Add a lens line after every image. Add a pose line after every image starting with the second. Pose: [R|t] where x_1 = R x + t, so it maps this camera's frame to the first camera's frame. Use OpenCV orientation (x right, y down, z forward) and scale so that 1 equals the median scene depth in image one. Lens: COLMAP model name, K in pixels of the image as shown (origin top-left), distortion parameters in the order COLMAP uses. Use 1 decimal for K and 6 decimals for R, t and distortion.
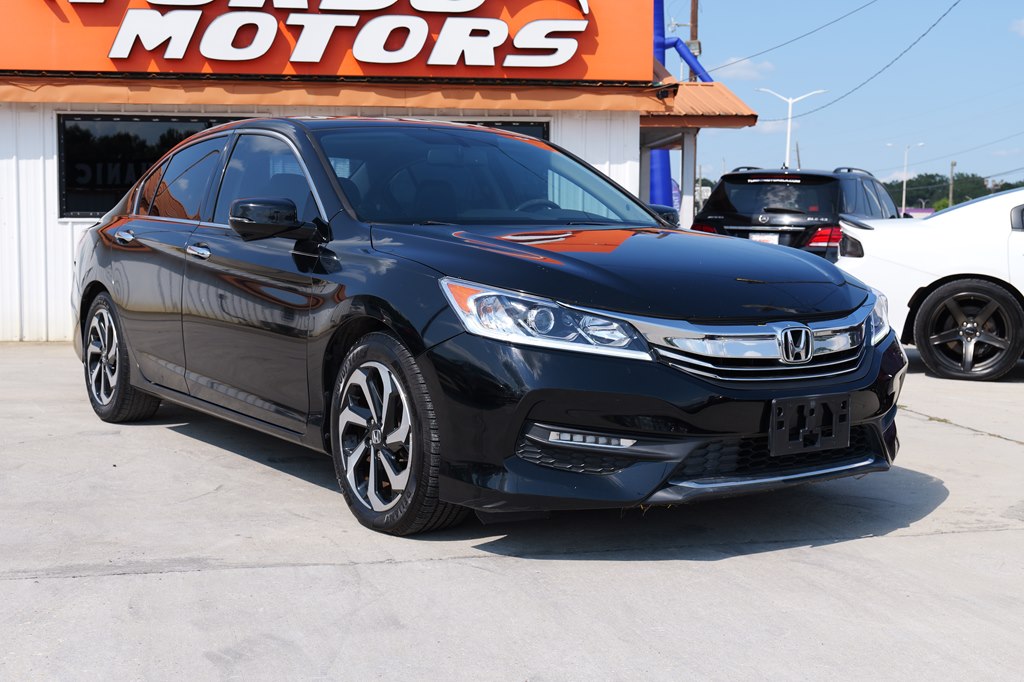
lens RADIAL K [[1281.9, 0, 490.9], [0, 1281.9, 344.0], [0, 0, 1]] dist [0.000235, 0.000000]
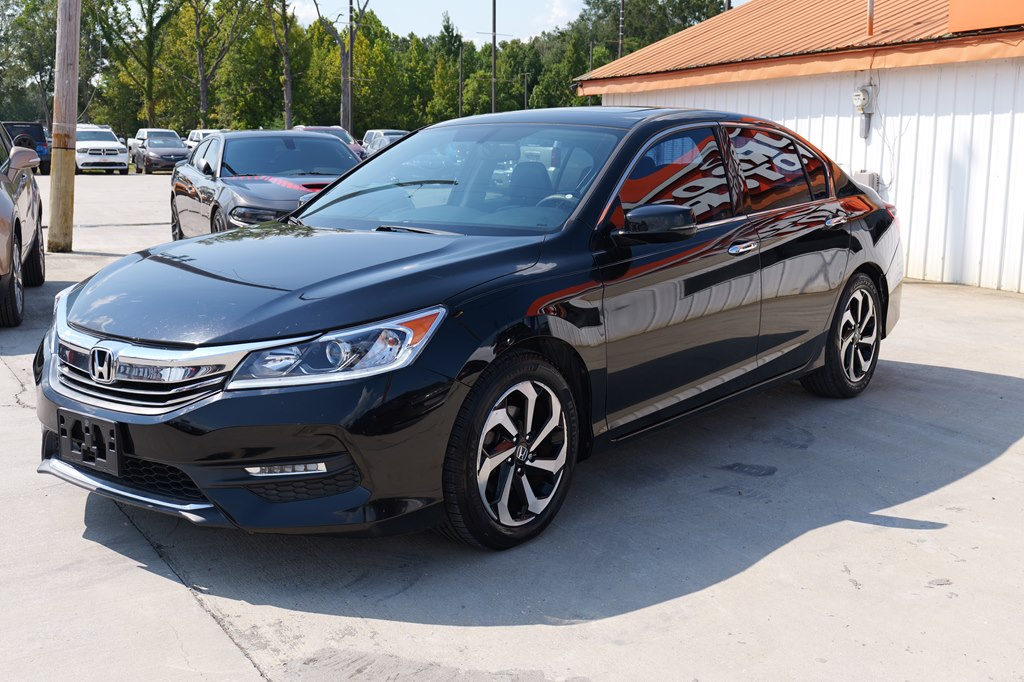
lens RADIAL K [[1128.5, 0, 508.9], [0, 1128.5, 348.9], [0, 0, 1]] dist [0.010163, 0.000000]
pose [[0.304277, 0.161934, -0.938719, 1.101772], [-0.080624, 0.986287, 0.144006, -0.156775], [0.949166, 0.031865, 0.313160, 0.946394]]
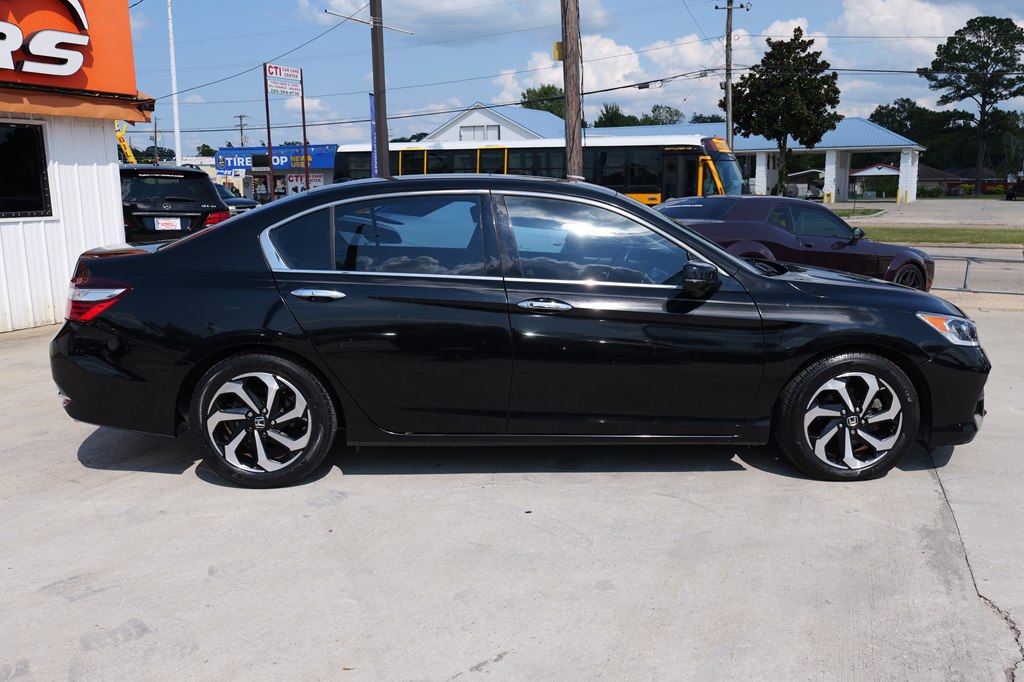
lens RADIAL K [[862.0, 0, 521.6], [0, 862.0, 351.2], [0, 0, 1]] dist [0.011186, -0.010751]
pose [[0.526296, -0.167664, 0.833607, -1.121025], [0.076014, 0.985719, 0.150267, -0.189624], [-0.846897, -0.015719, 0.531525, 0.788621]]
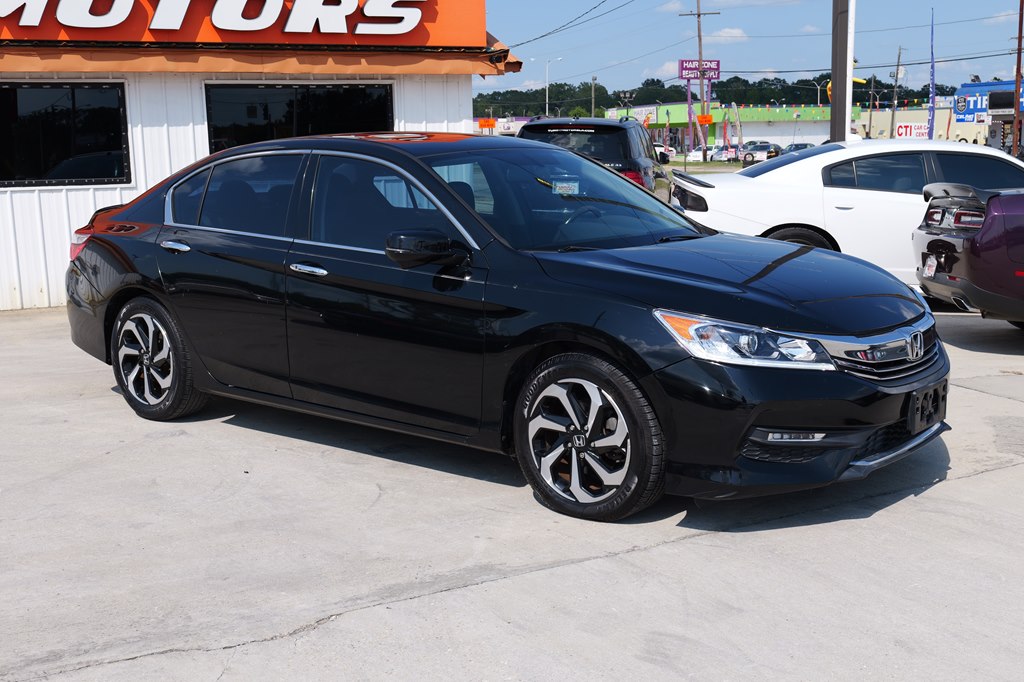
lens RADIAL K [[1186.7, 0, 530.6], [0, 1186.7, 359.6], [0, 0, 1]] dist [0.008457, 0.000000]
pose [[0.954332, -0.074429, 0.289329, -0.442106], [0.046484, 0.993668, 0.102291, -0.115971], [-0.295111, -0.084170, 0.951748, -0.023764]]
